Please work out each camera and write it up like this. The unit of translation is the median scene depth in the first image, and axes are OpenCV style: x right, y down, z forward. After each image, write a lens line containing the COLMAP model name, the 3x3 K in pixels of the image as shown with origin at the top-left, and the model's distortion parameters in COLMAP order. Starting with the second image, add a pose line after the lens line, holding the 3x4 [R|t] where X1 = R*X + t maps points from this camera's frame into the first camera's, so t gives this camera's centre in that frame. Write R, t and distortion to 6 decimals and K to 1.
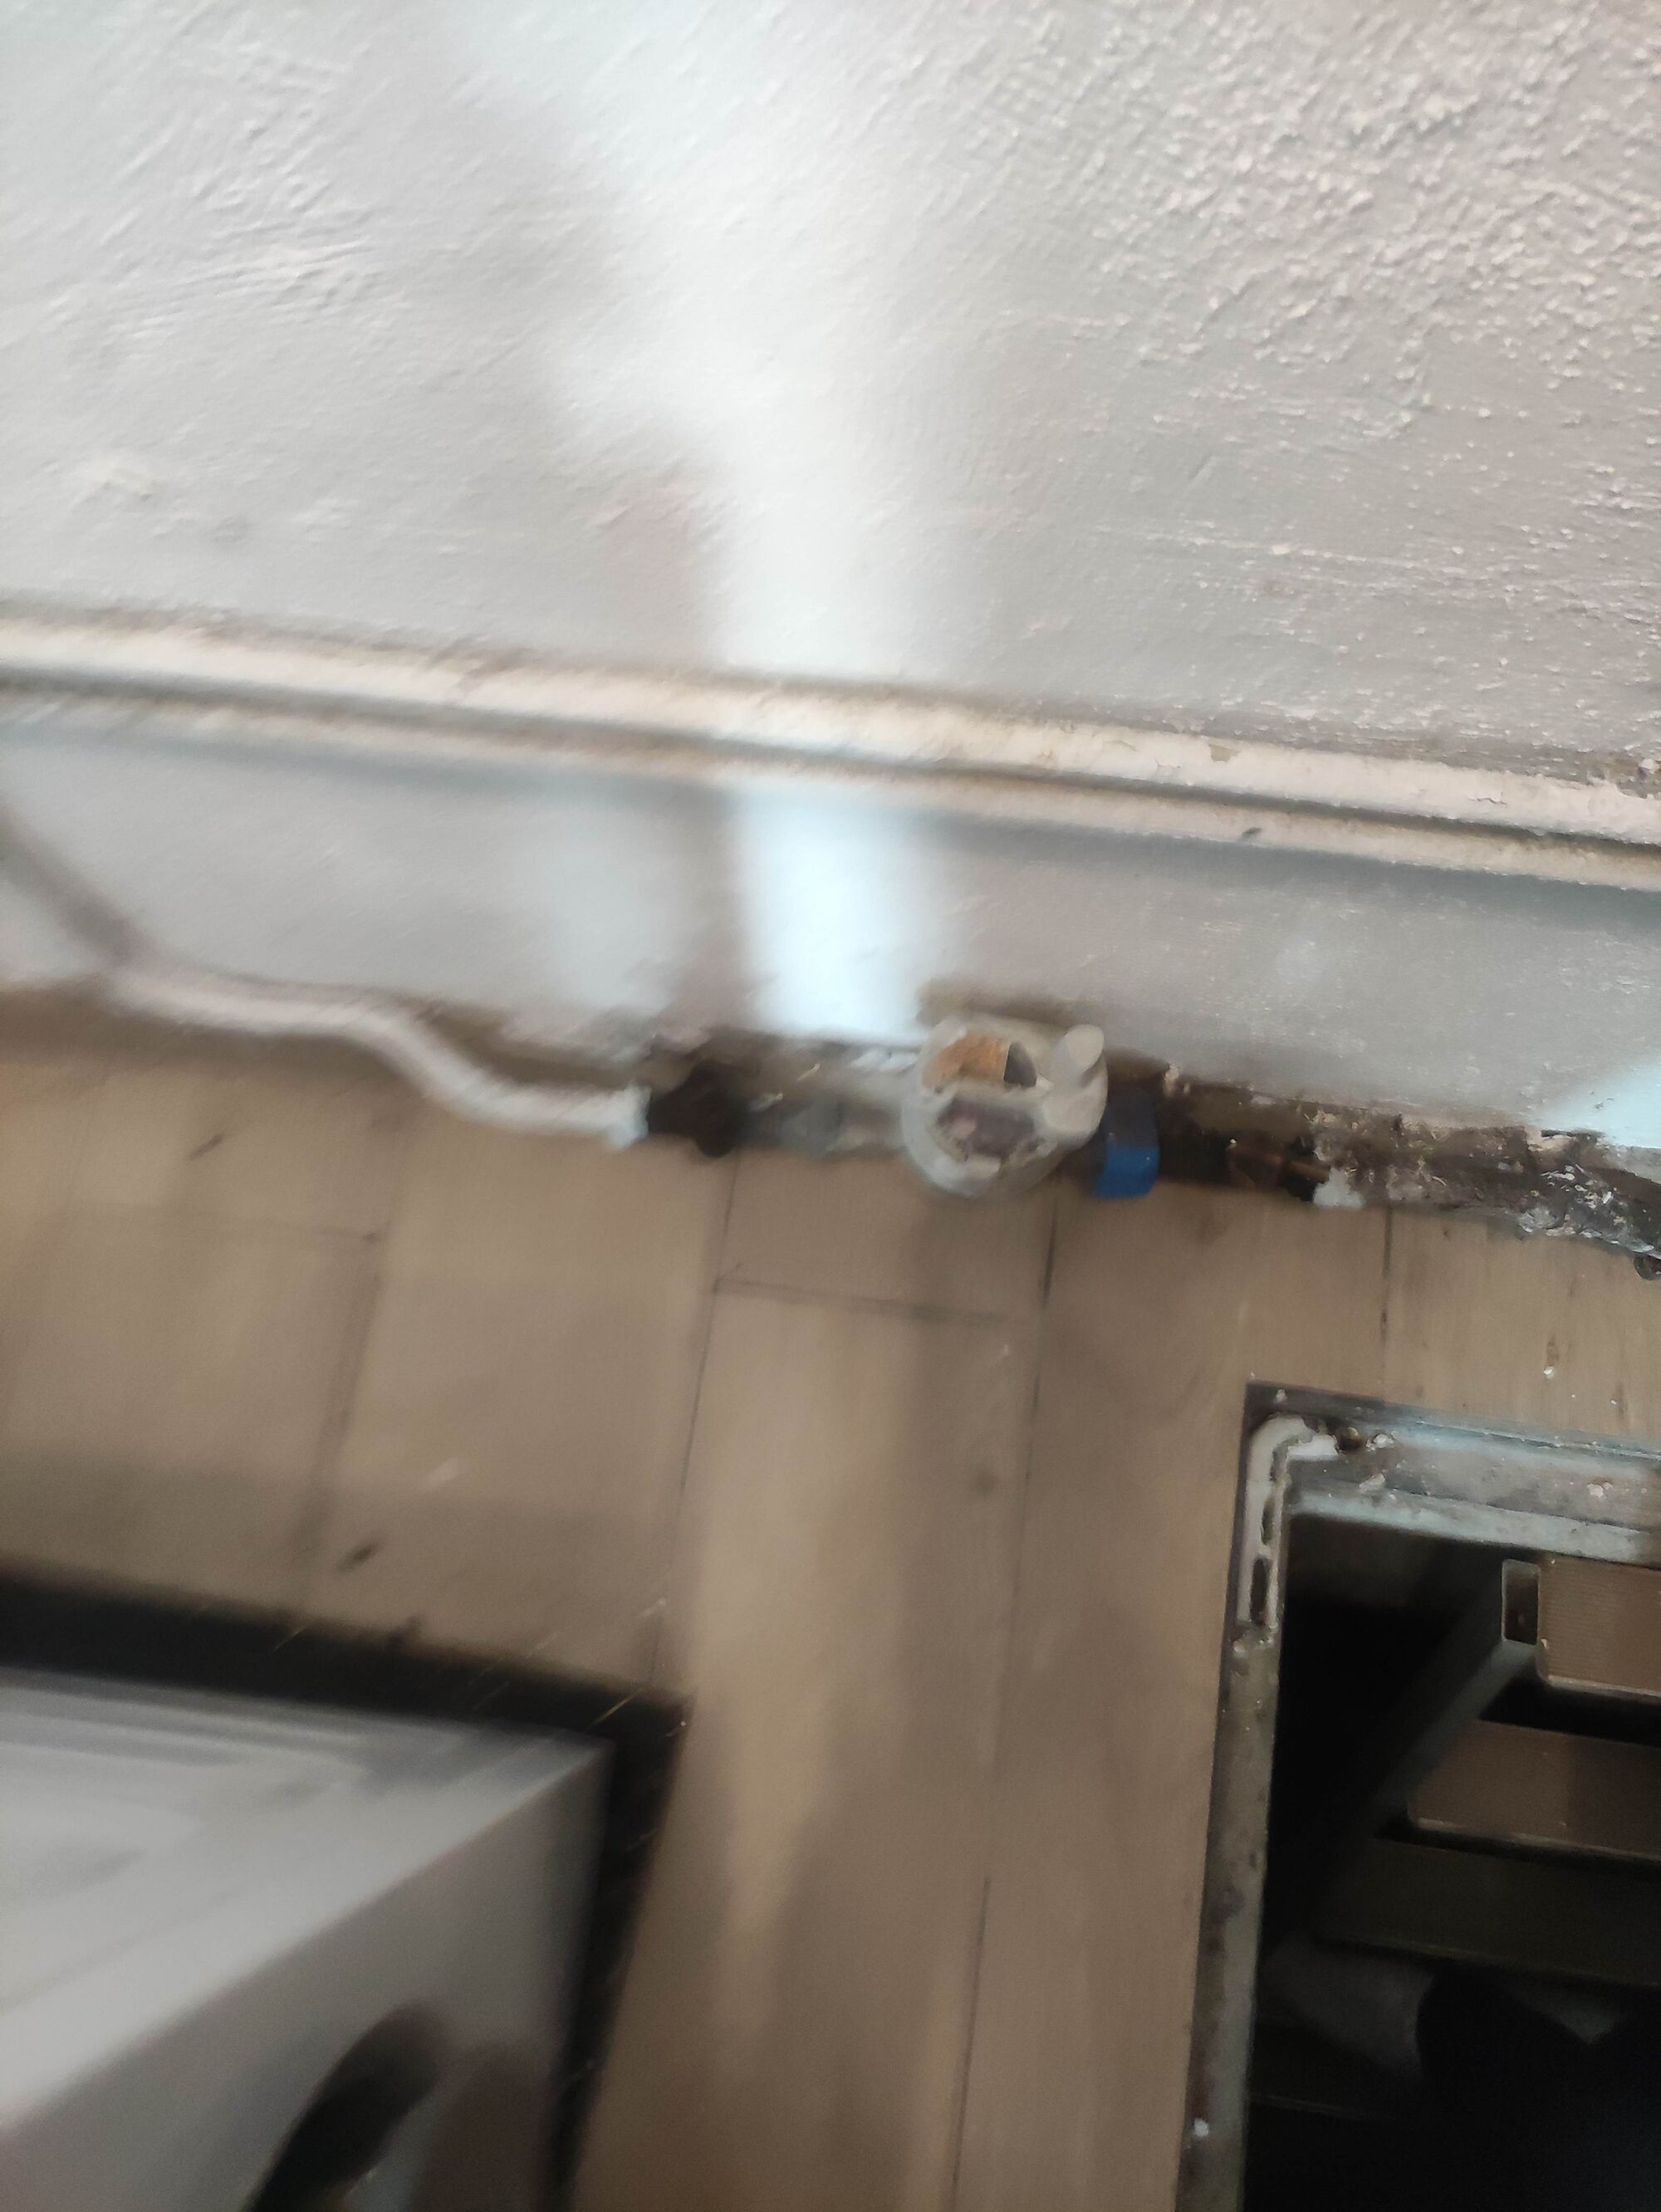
lens RADIAL K [[1601.5, 0, 830.5], [0, 1601.5, 1106.0], [0, 0, 1]] dist [-0.000576, -0.000324]
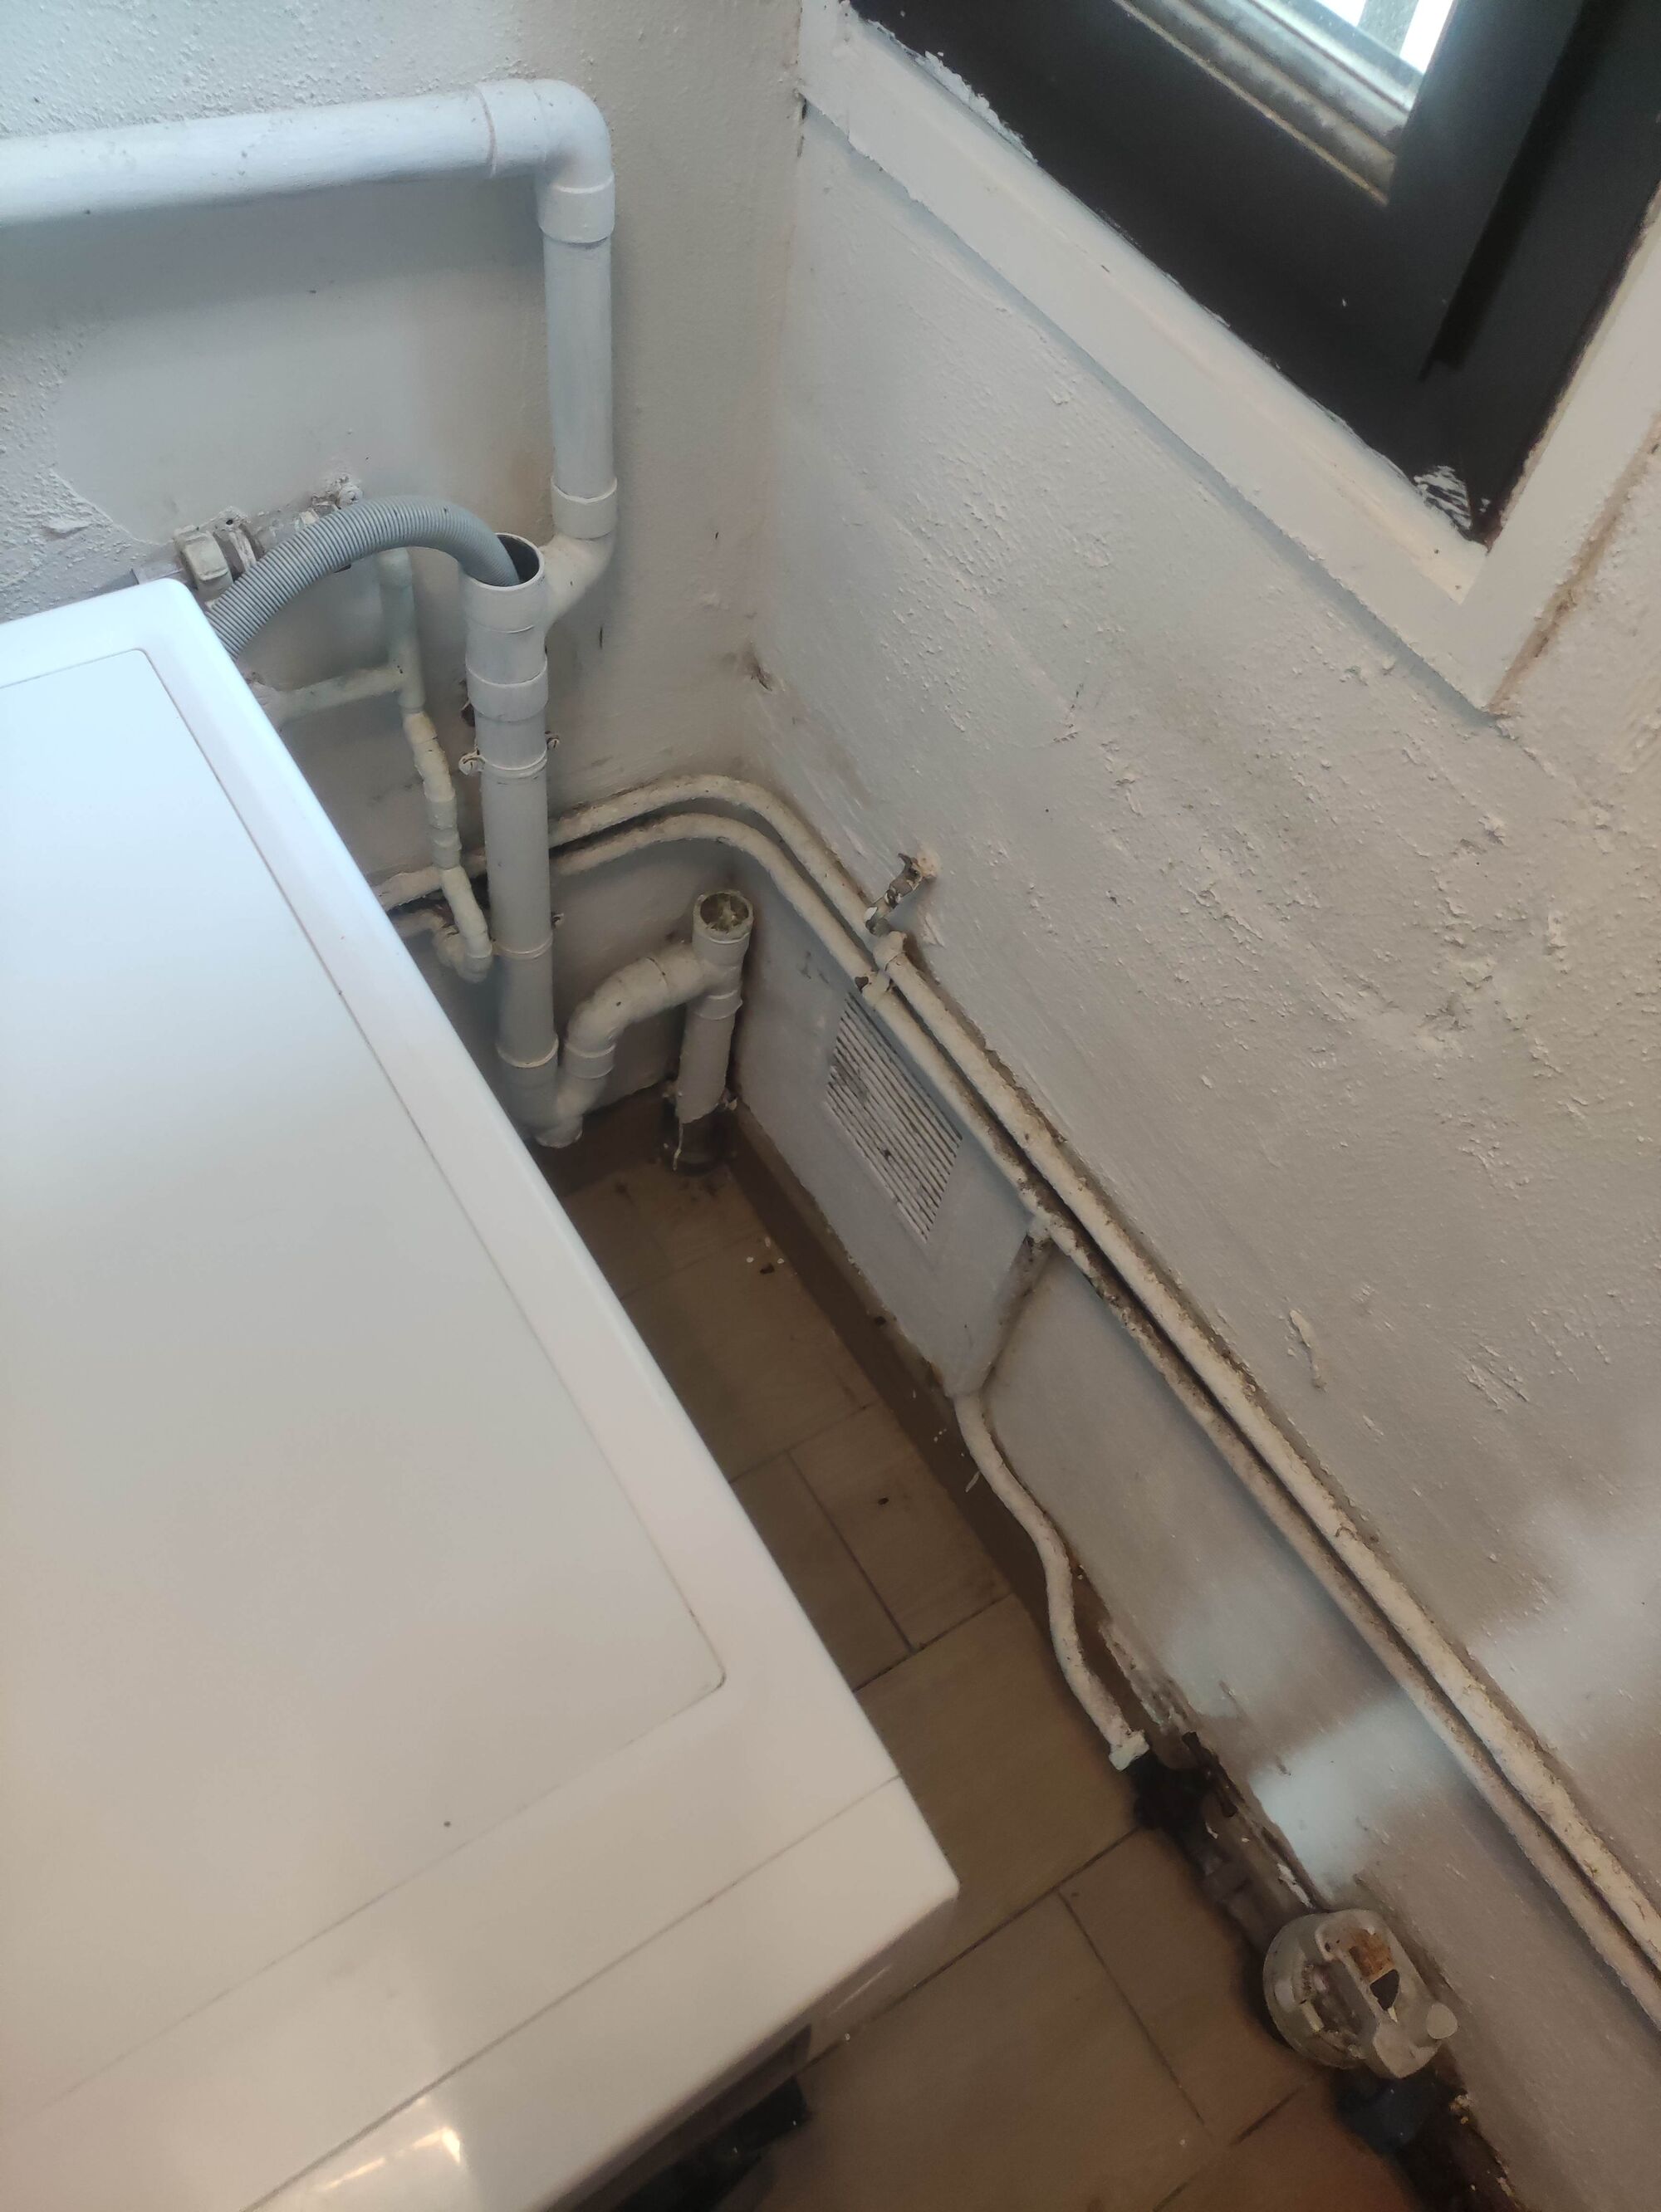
lens RADIAL K [[1594.0, 0, 884.2], [0, 1594.0, 1099.6], [0, 0, 1]] dist [0.007952, 0.003938]
pose [[0.635208, 0.690053, -0.346898, -0.188701], [-0.768757, 0.608115, -0.198010, 0.108106], [0.074316, 0.392458, 0.916763, -0.503498]]
